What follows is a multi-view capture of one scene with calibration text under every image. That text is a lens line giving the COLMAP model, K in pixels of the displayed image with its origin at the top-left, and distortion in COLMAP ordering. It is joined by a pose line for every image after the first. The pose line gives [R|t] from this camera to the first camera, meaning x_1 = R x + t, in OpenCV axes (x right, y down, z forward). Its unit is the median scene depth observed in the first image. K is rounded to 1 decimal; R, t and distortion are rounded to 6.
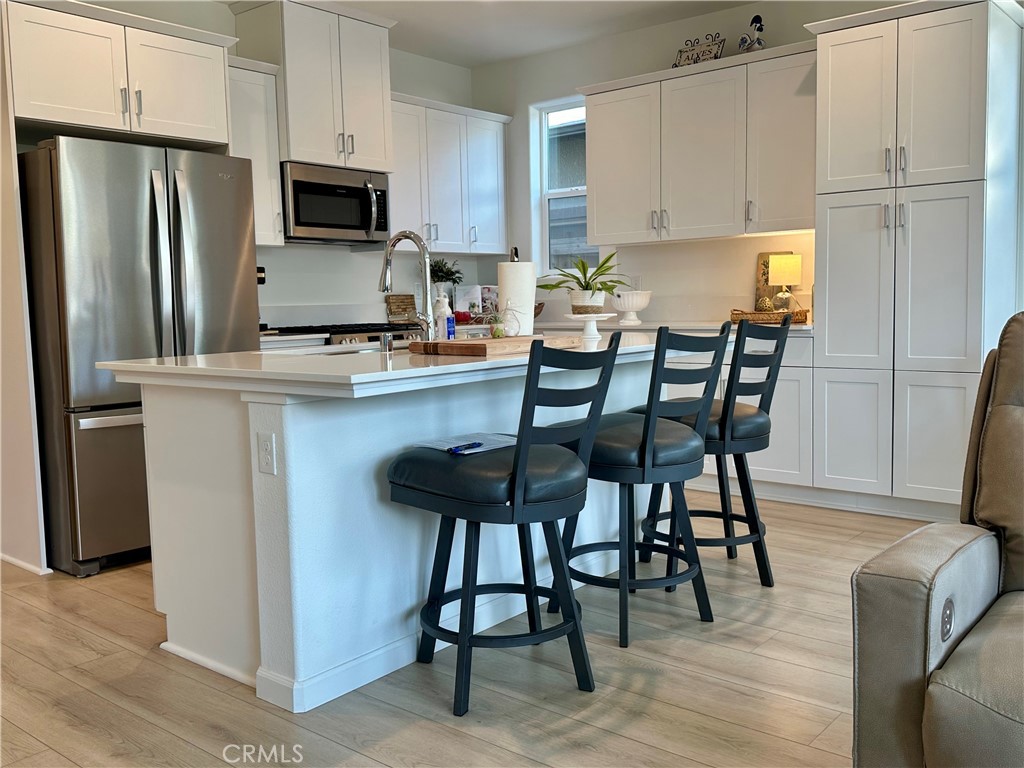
lens RADIAL K [[911.6, 0, 509.4], [0, 911.6, 384.0], [0, 0, 1]] dist [0.035818, -0.009271]
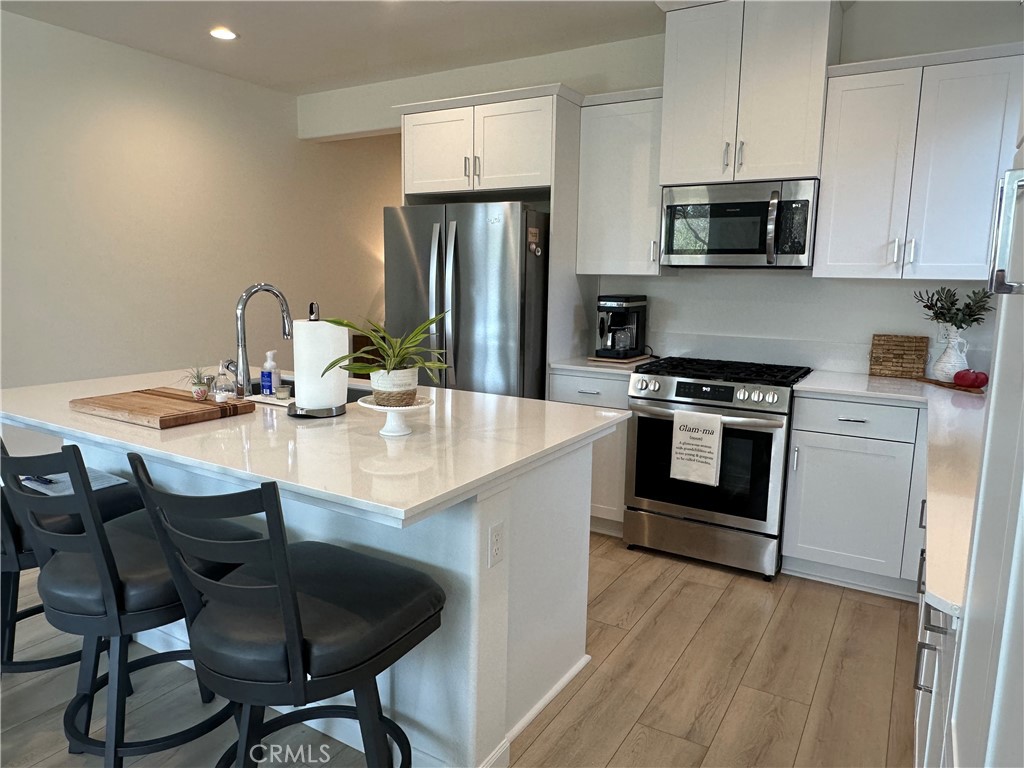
lens RADIAL K [[691.8, 0, 510.5], [0, 691.8, 381.8], [0, 0, 1]] dist [0.003662, -0.000842]
pose [[0.171993, 0.169177, -0.970463, 0.389717], [-0.114551, 0.981895, 0.150868, -0.113721], [0.978415, 0.085219, 0.188259, 0.614779]]
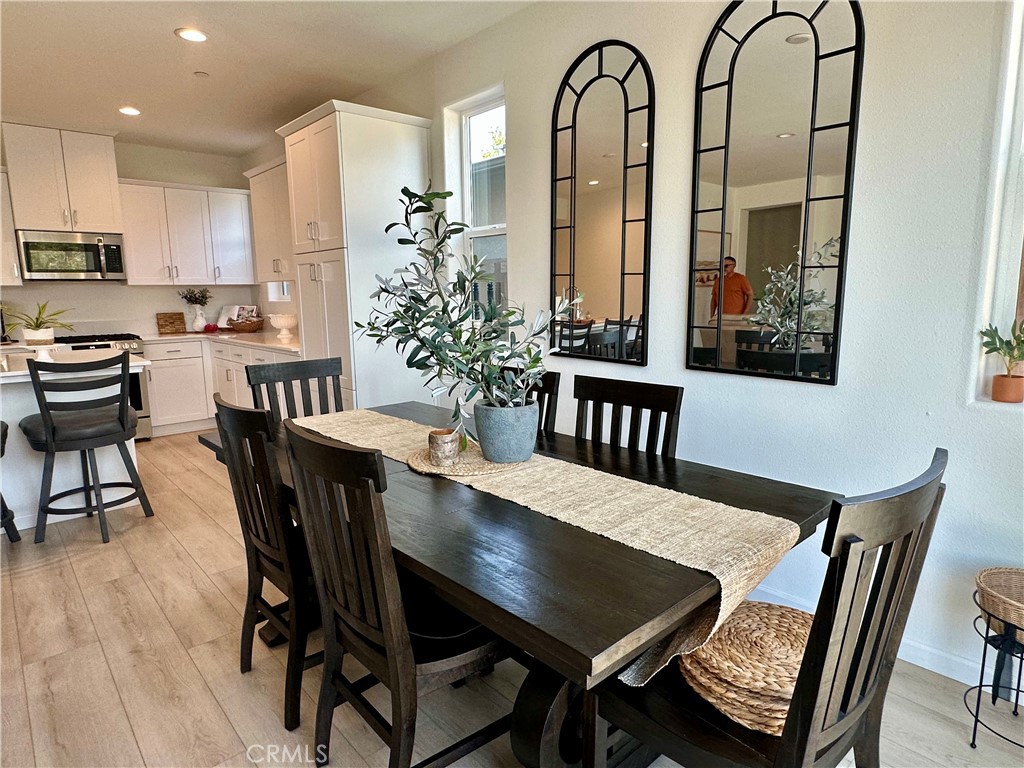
lens RADIAL K [[597.1, 0, 513.5], [0, 597.1, 382.7], [0, 0, 1]] dist [-0.006588, 0.002106]
pose [[0.991550, 0.022817, -0.127703, 0.589402], [-0.015070, 0.998005, 0.061304, -0.053927], [0.128847, -0.058862, 0.989916, 0.103442]]
